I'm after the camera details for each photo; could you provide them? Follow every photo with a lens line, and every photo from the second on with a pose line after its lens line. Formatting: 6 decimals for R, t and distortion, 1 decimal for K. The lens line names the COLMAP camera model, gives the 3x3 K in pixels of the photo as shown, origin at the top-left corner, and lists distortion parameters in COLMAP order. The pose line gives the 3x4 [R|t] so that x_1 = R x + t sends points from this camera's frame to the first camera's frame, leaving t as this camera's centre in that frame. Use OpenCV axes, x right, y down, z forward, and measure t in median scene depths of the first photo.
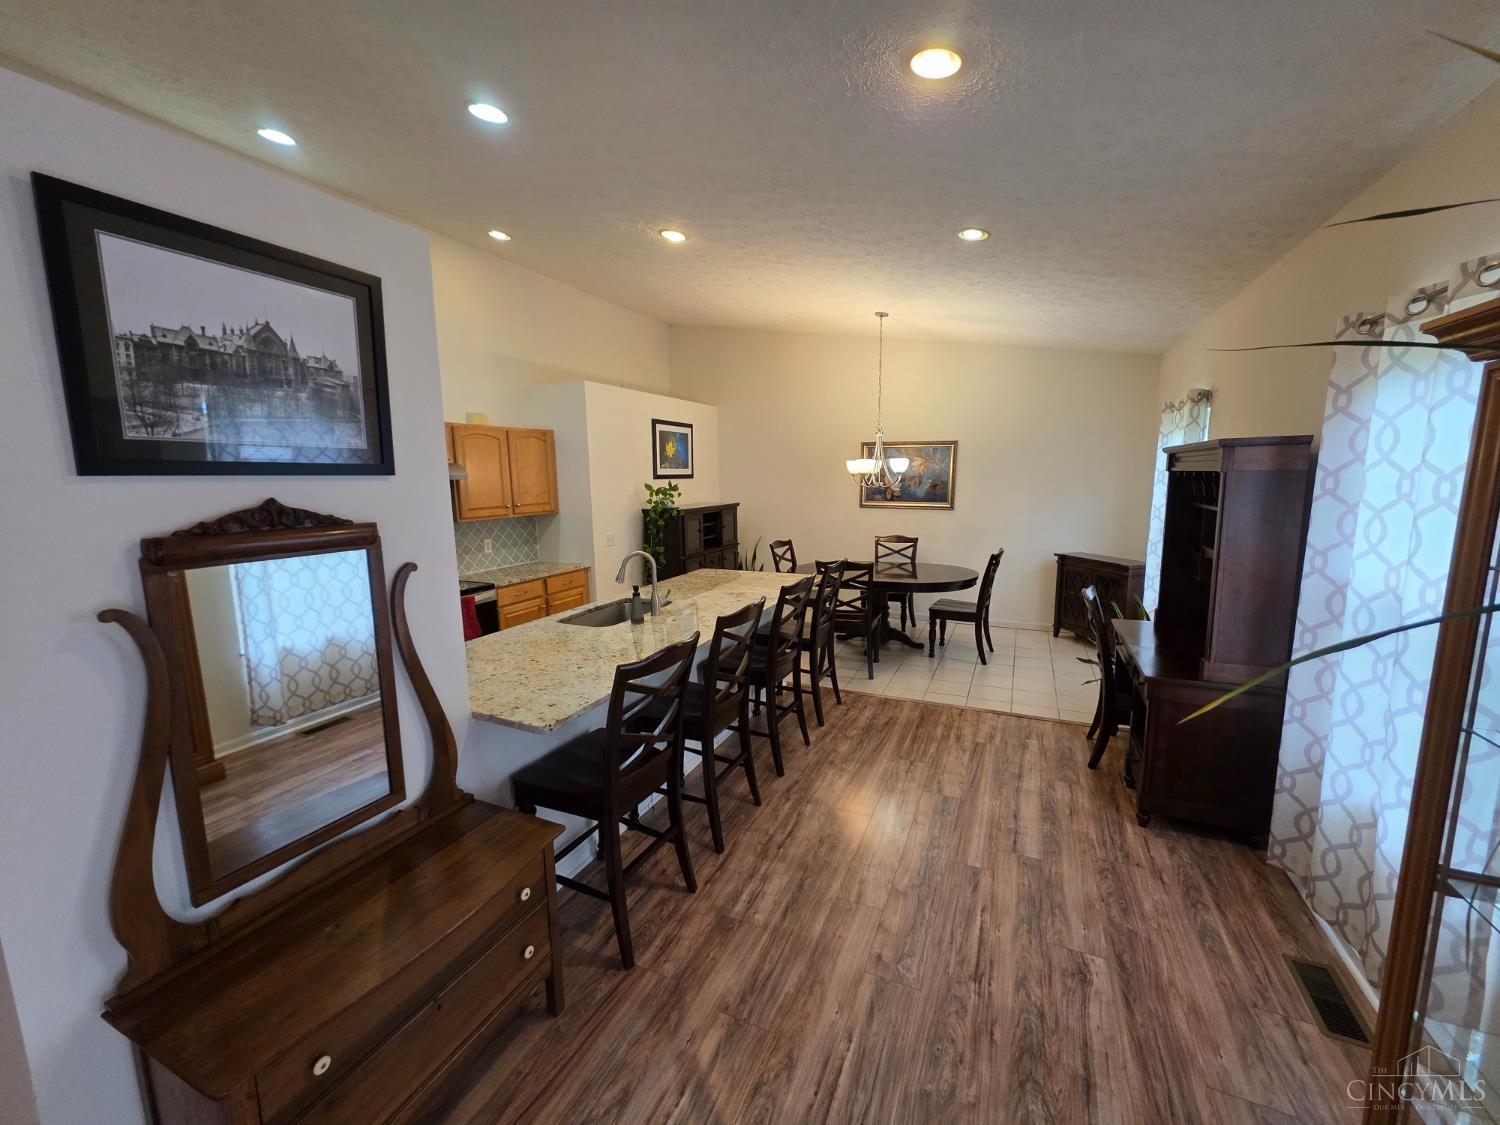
lens RADIAL K [[591.8, 0, 750.0], [0, 591.8, 562.5], [0, 0, 1]] dist [0.001513, 0.000018]
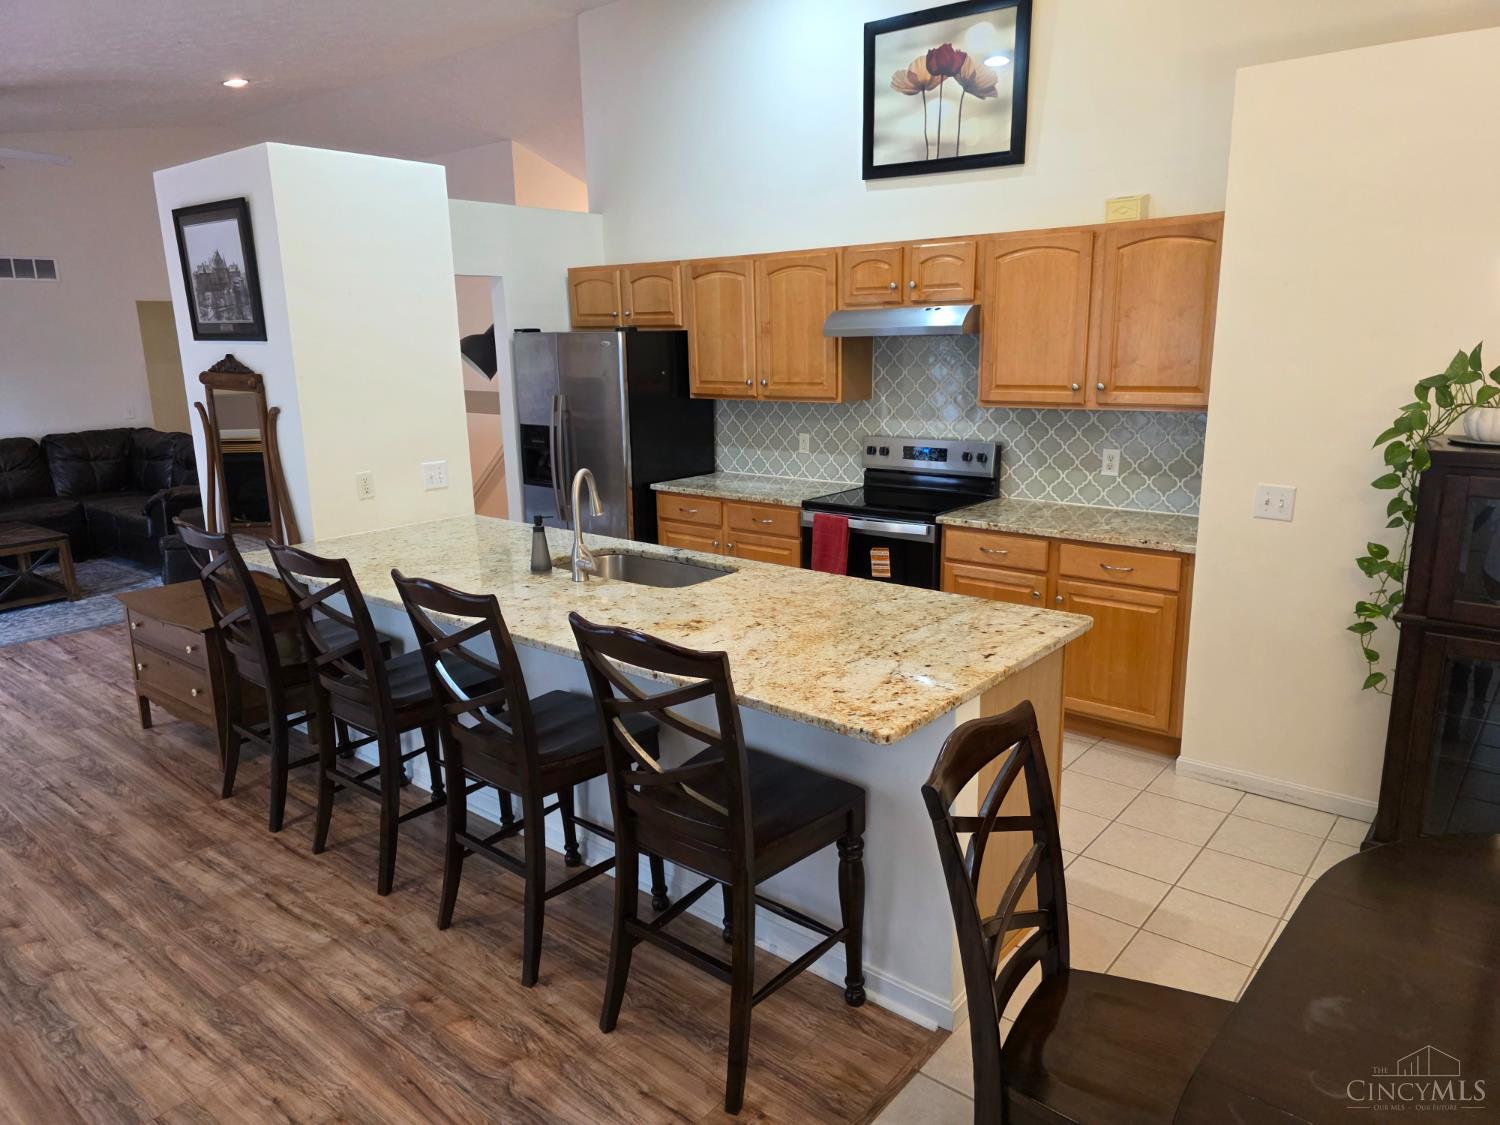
lens RADIAL K [[1010.8, 0, 753.3], [0, 1010.8, 560.0], [0, 0, 1]] dist [0.062752, -0.057327]
pose [[-0.257863, 0.234865, -0.937201, 0.759615], [-0.120960, 0.954525, 0.272488, -0.233600], [0.958580, 0.183629, -0.217727, 1.409234]]
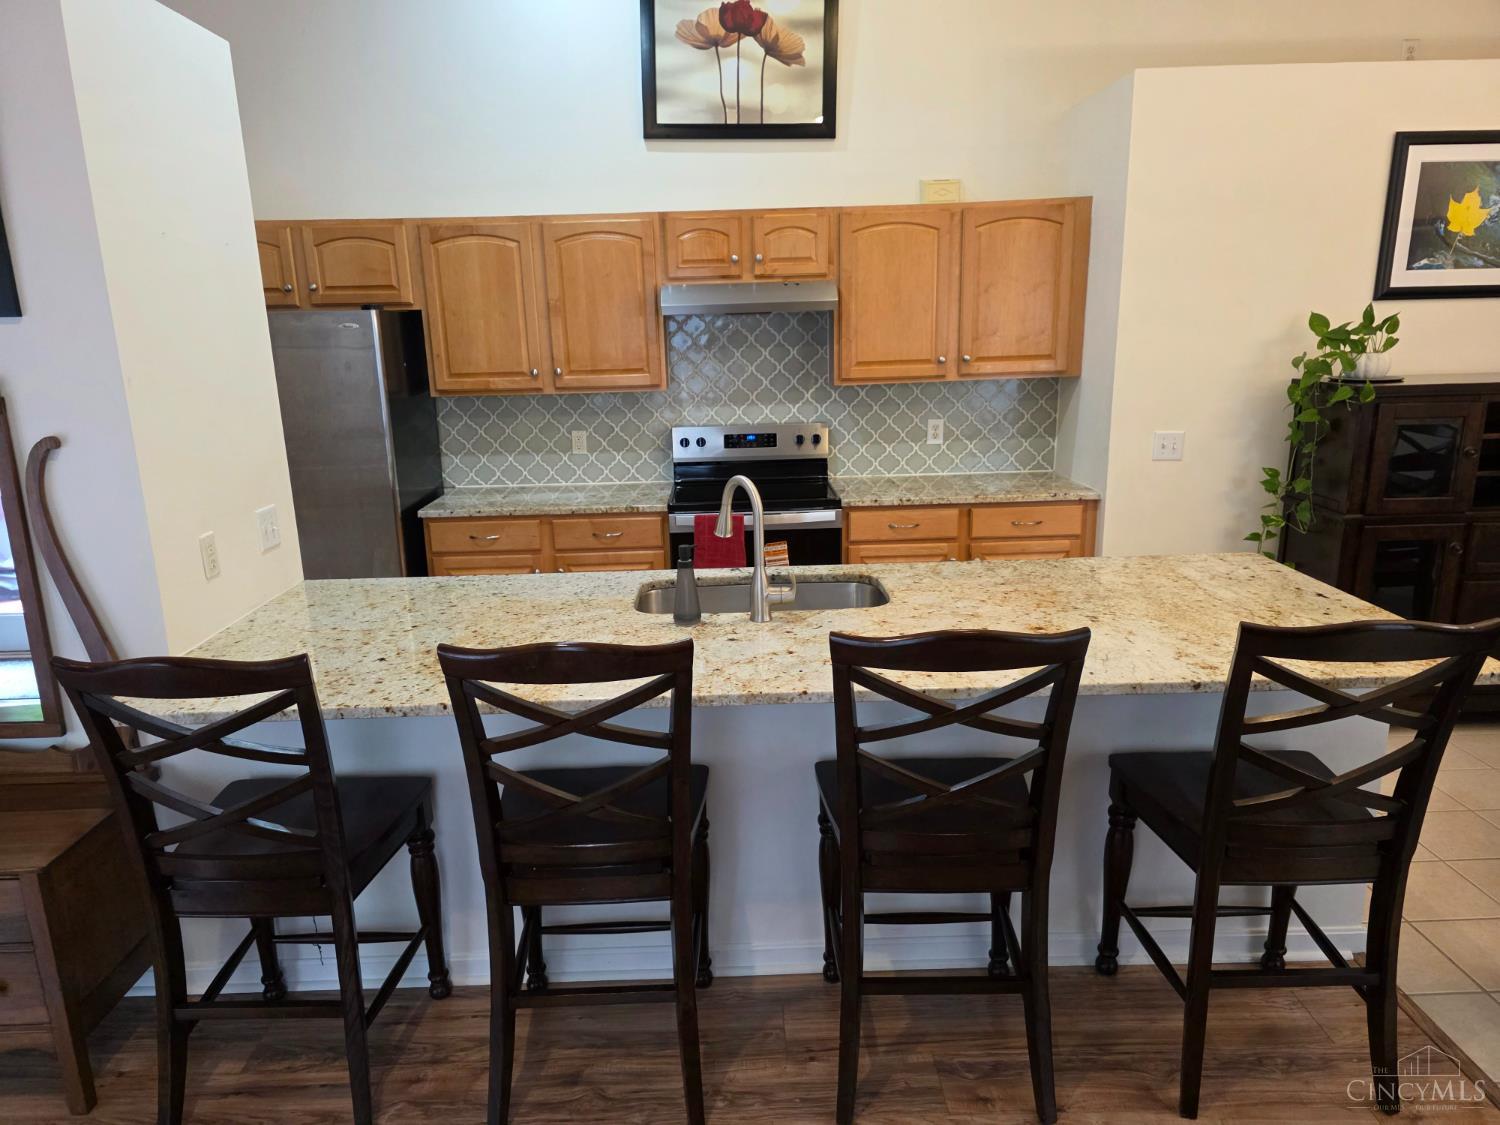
lens RADIAL K [[1008.6, 0, 739.5], [0, 1008.6, 568.3], [0, 0, 1]] dist [0.064625, -0.058510]
pose [[0.429799, 0.224422, -0.874590, 0.515434], [-0.115225, 0.974332, 0.193391, -0.100631], [0.895542, 0.017655, 0.444626, 0.648576]]
